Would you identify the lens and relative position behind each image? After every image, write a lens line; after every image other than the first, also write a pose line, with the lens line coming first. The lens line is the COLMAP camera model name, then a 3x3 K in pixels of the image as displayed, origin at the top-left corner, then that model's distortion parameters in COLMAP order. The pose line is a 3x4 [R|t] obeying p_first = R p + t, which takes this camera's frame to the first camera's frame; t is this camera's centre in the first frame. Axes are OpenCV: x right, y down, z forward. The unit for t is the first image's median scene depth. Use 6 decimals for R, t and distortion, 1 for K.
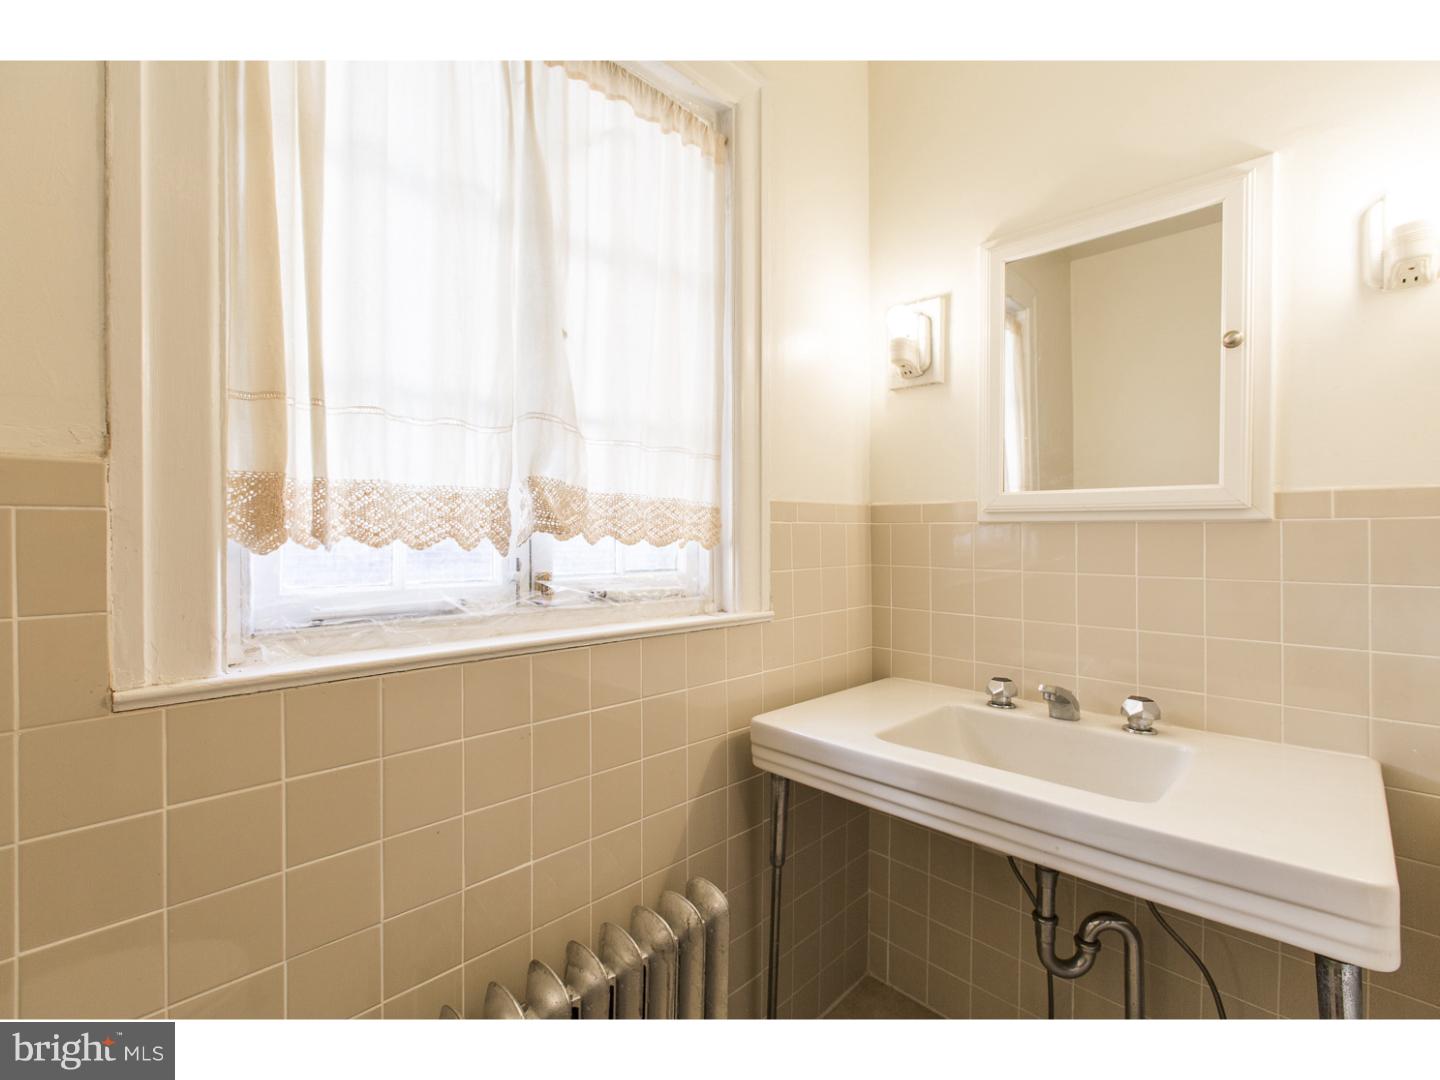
lens RADIAL K [[655.4, 0, 719.8], [0, 655.4, 539.5], [0, 0, 1]] dist [0.003781, -0.000559]
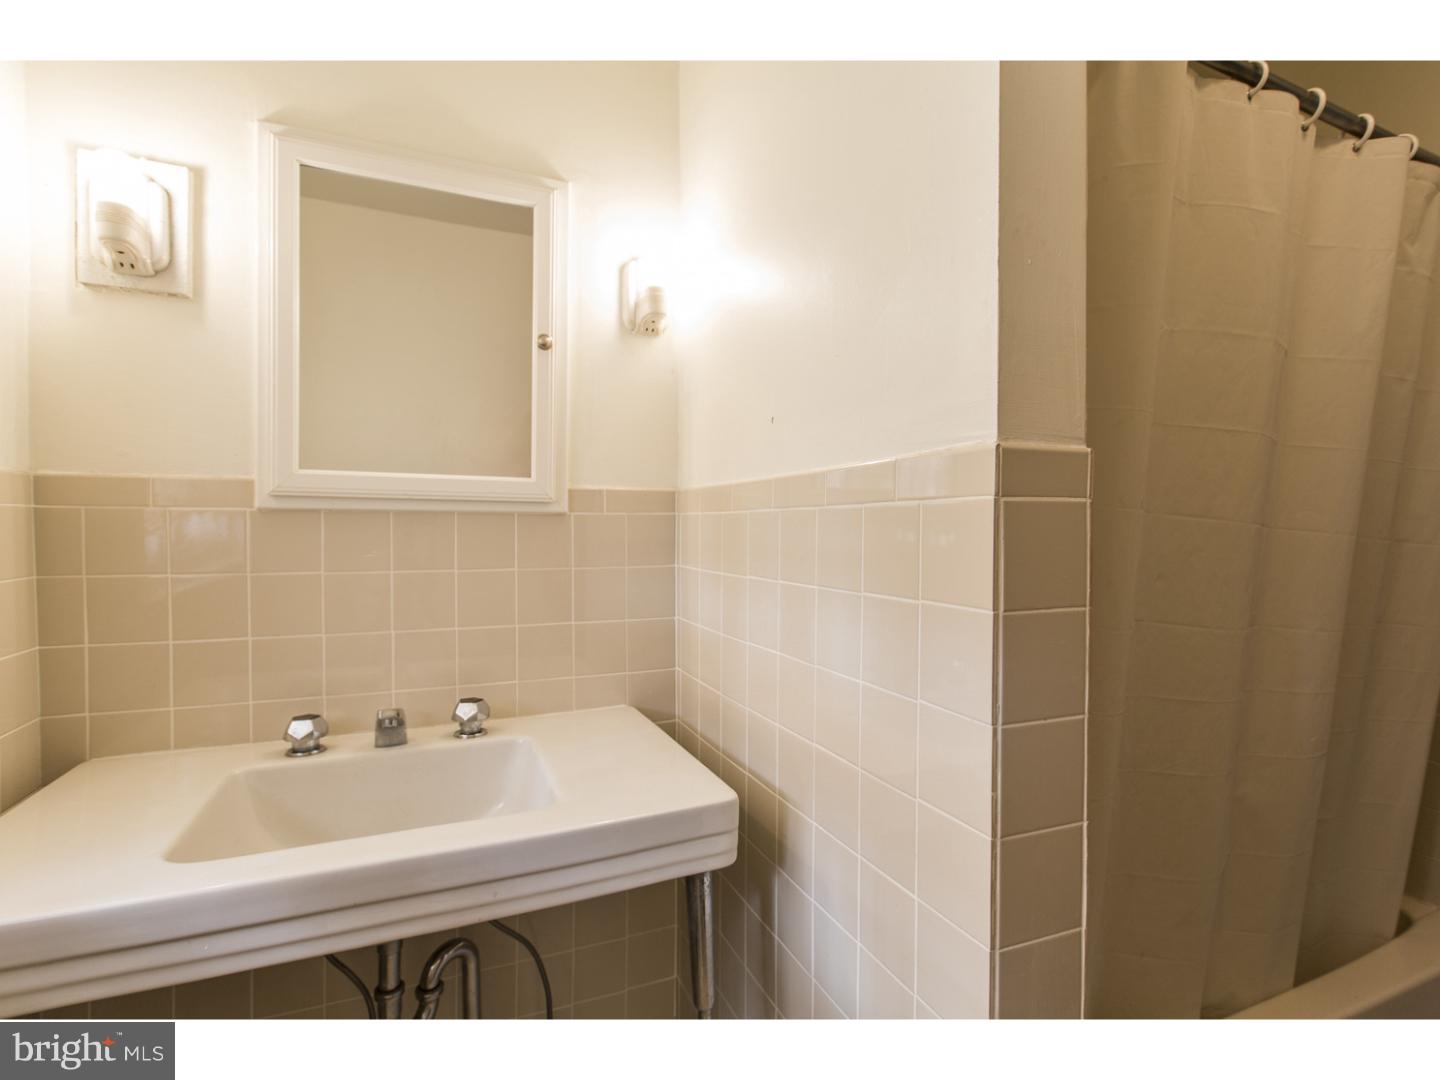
lens RADIAL K [[711.7, 0, 722.1], [0, 711.7, 537.8], [0, 0, 1]] dist [0.003397, -0.000550]
pose [[0.381542, -0.016022, 0.924212, -0.161736], [0.001632, 0.999860, 0.016659, -0.007252], [-0.924350, -0.004848, 0.381515, 0.272534]]
